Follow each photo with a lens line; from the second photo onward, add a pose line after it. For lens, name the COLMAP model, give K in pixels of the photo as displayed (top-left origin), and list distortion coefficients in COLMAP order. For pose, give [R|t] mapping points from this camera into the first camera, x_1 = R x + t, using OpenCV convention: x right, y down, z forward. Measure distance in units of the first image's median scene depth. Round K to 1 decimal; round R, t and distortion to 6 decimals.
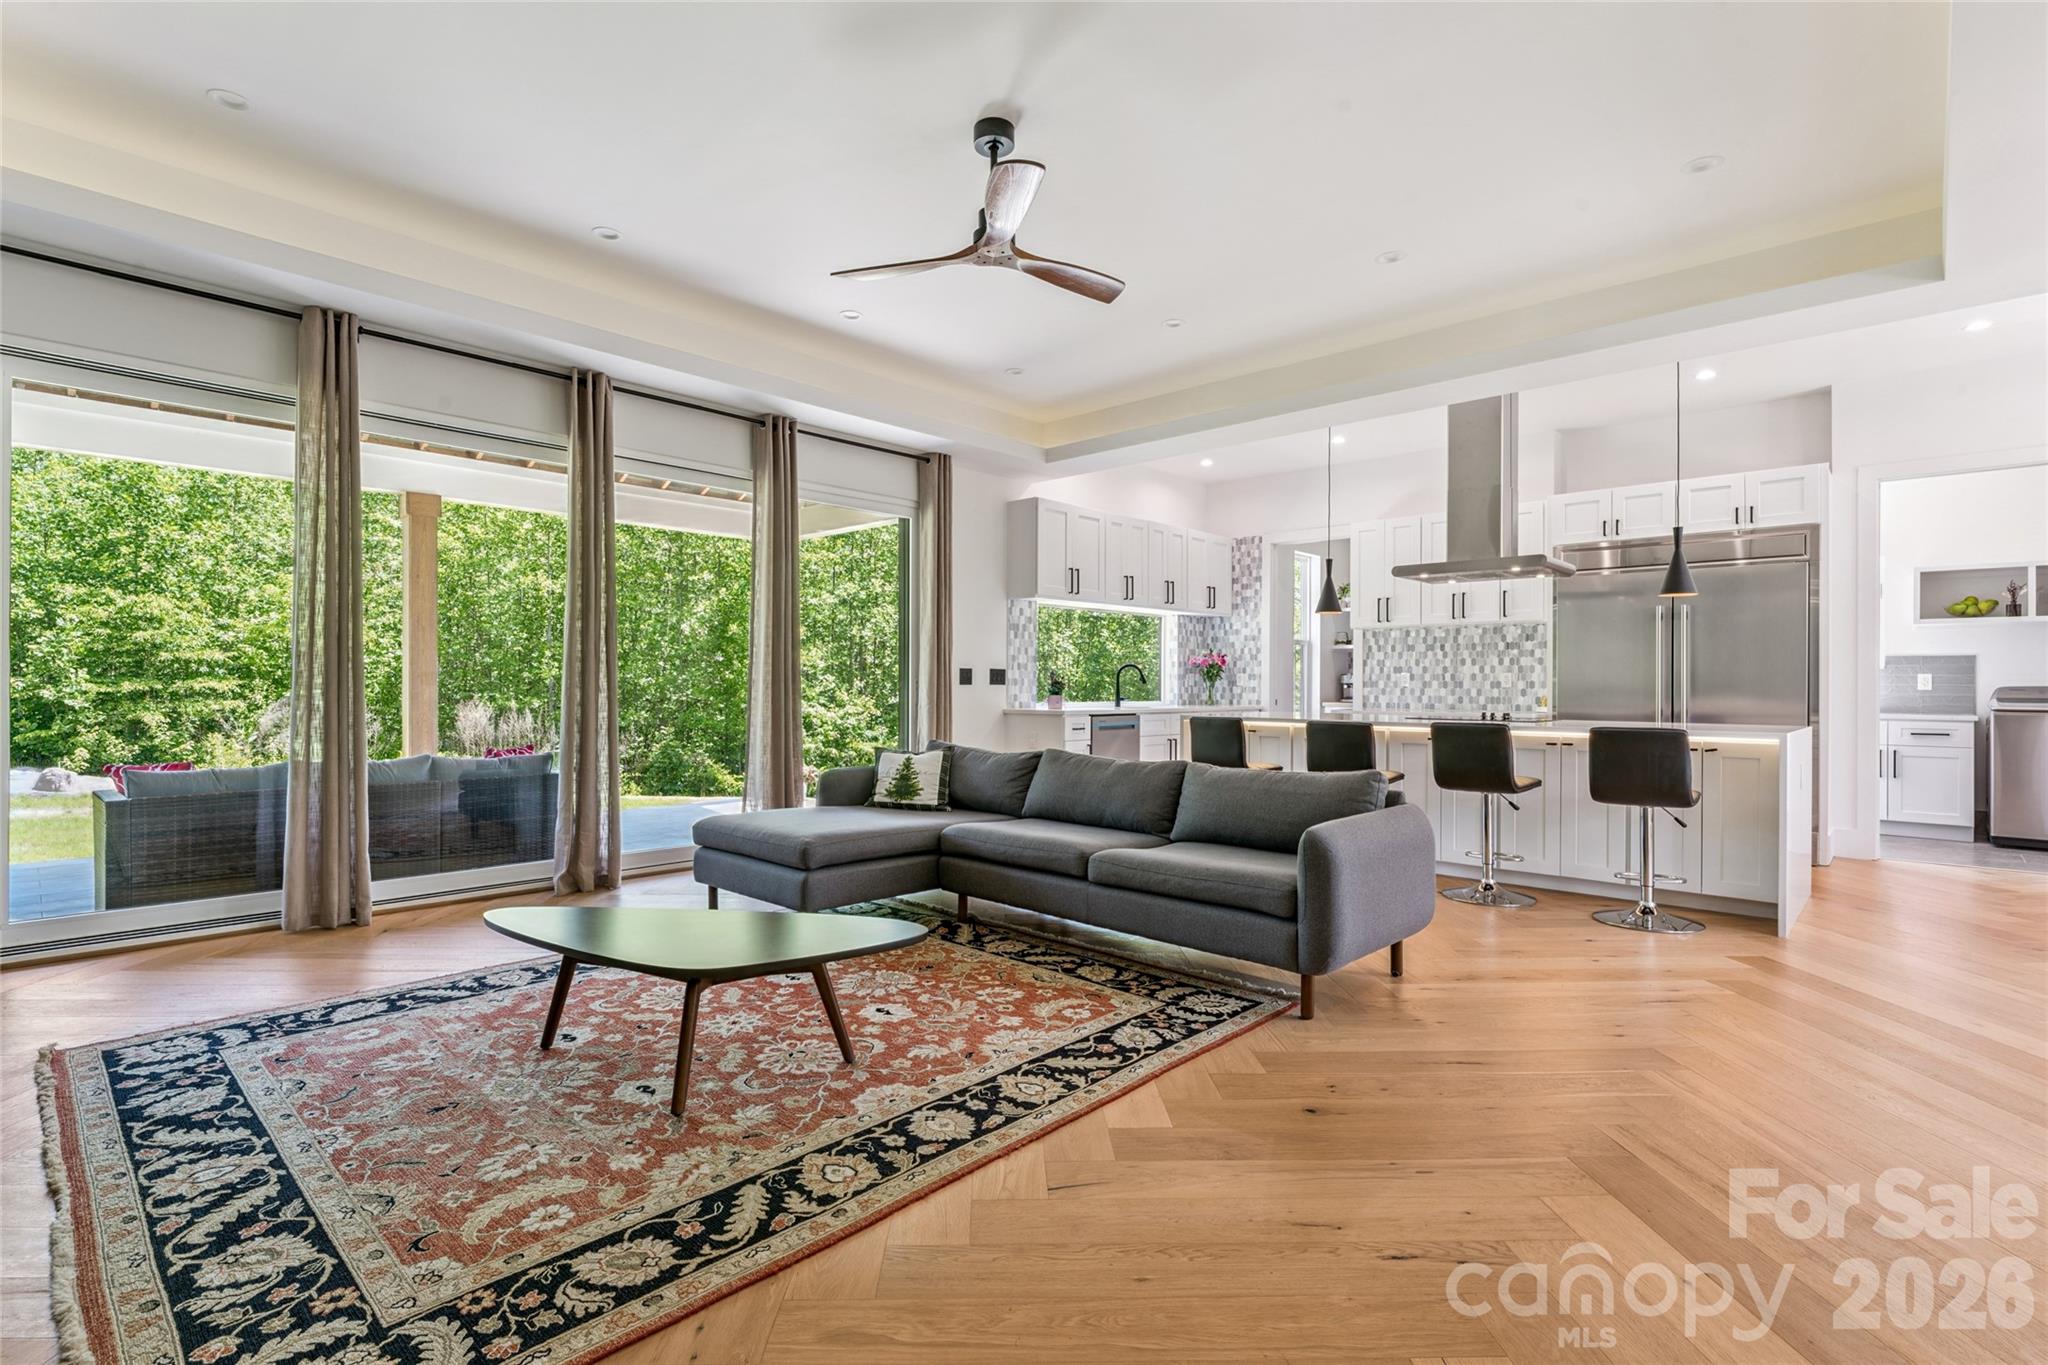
lens RADIAL K [[956.8, 0, 1012.5], [0, 956.8, 681.4], [0, 0, 1]] dist [-0.003170, -0.000734]
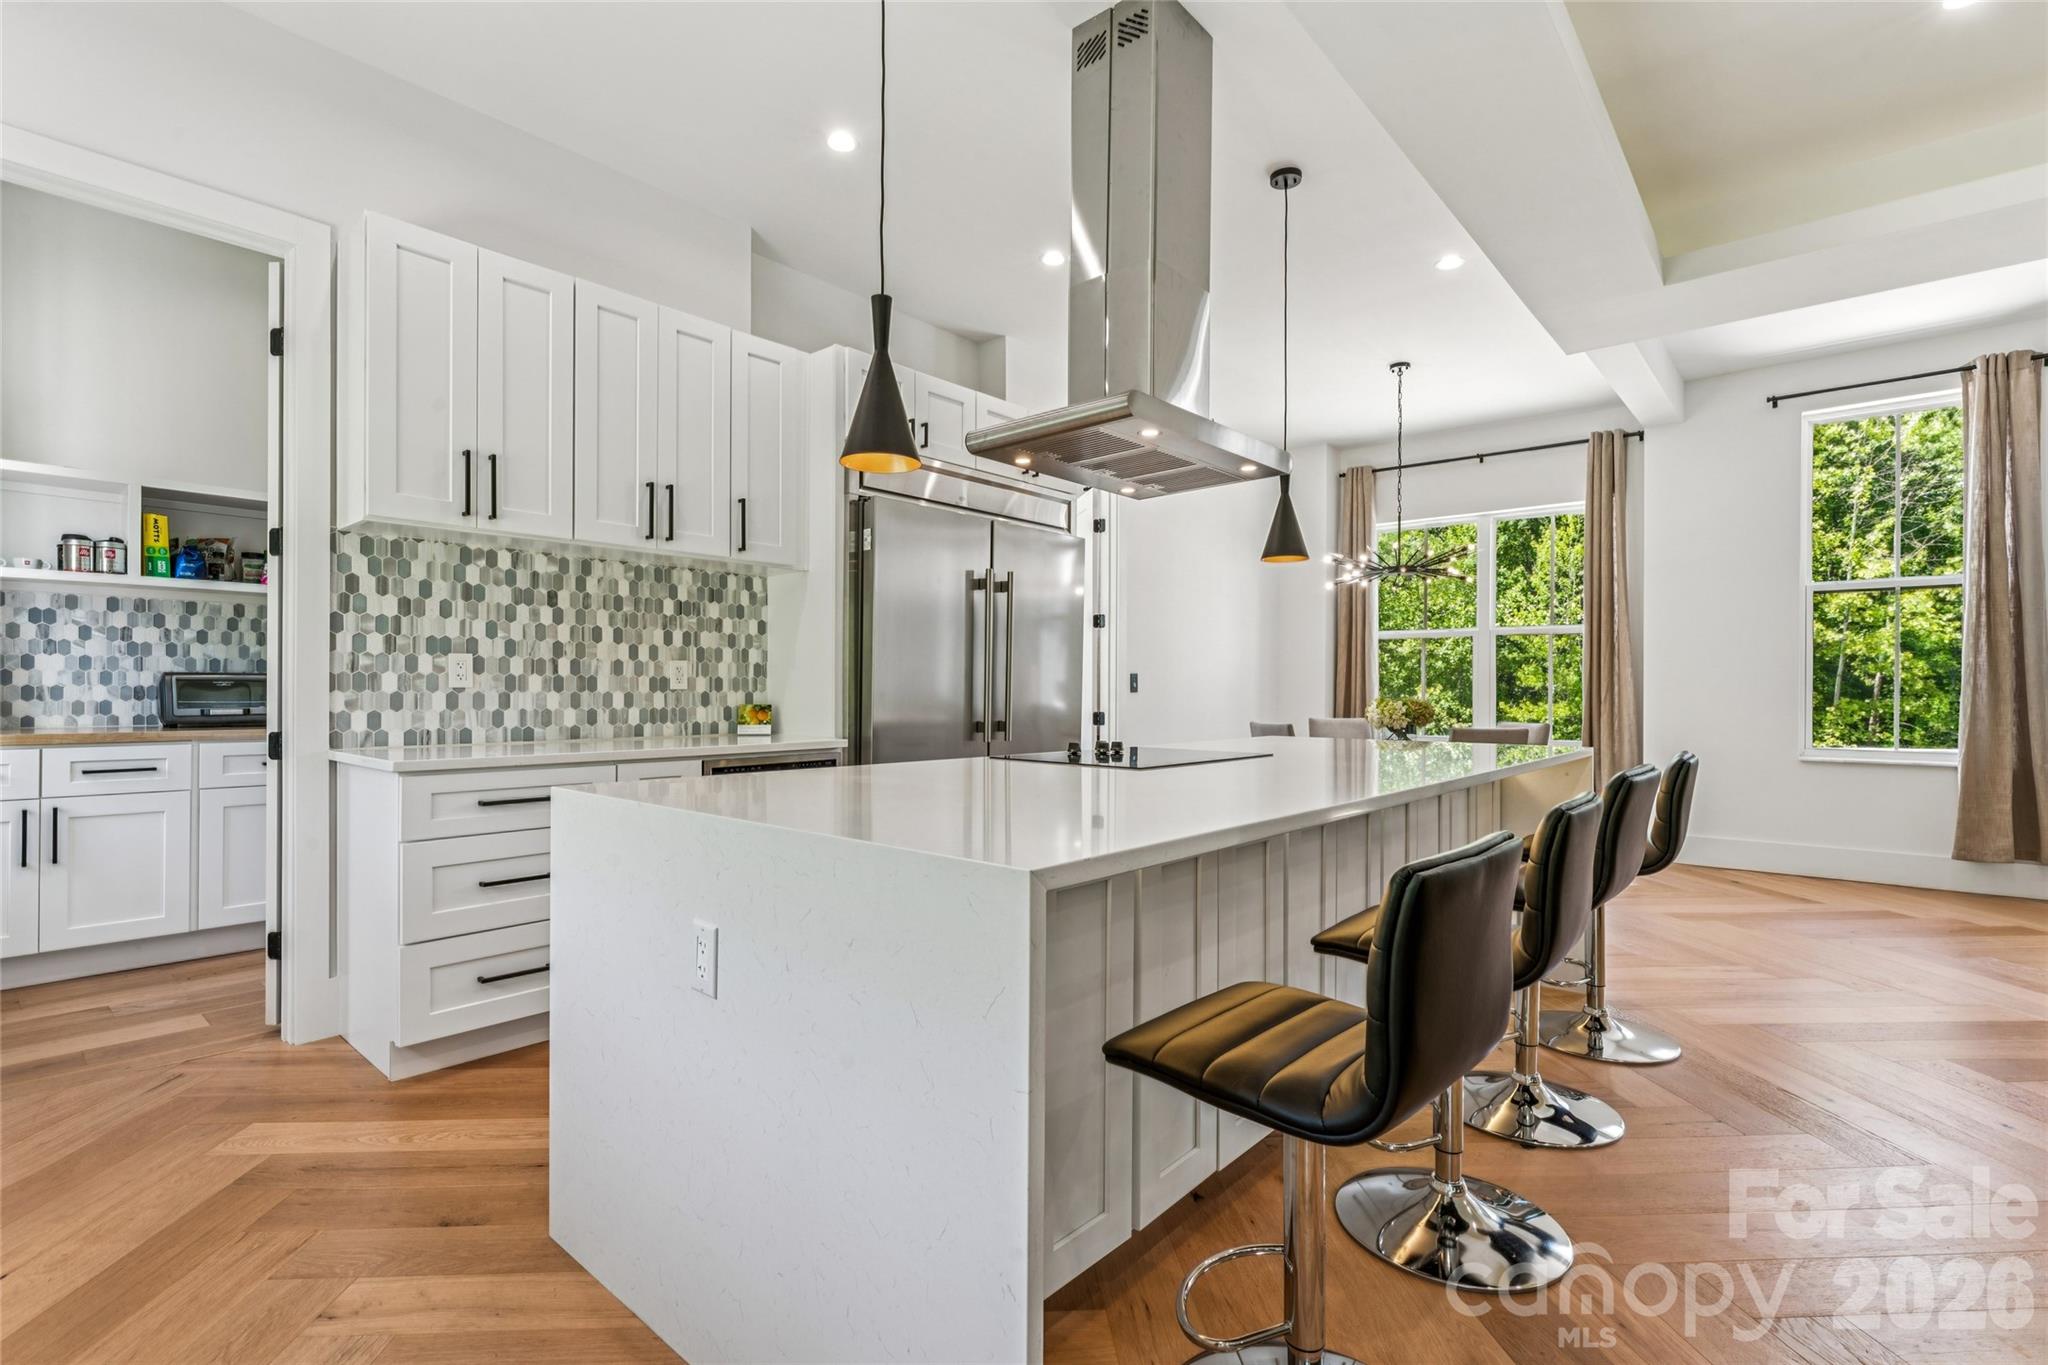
lens RADIAL K [[944.8, 0, 1011.1], [0, 944.8, 687.4], [0, 0, 1]] dist [0.002041, 0.000815]
pose [[-0.035091, -0.004460, 0.999374, 0.008618], [-0.008195, 0.999958, 0.004175, 0.001579], [-0.999351, -0.008044, -0.035126, 0.825691]]
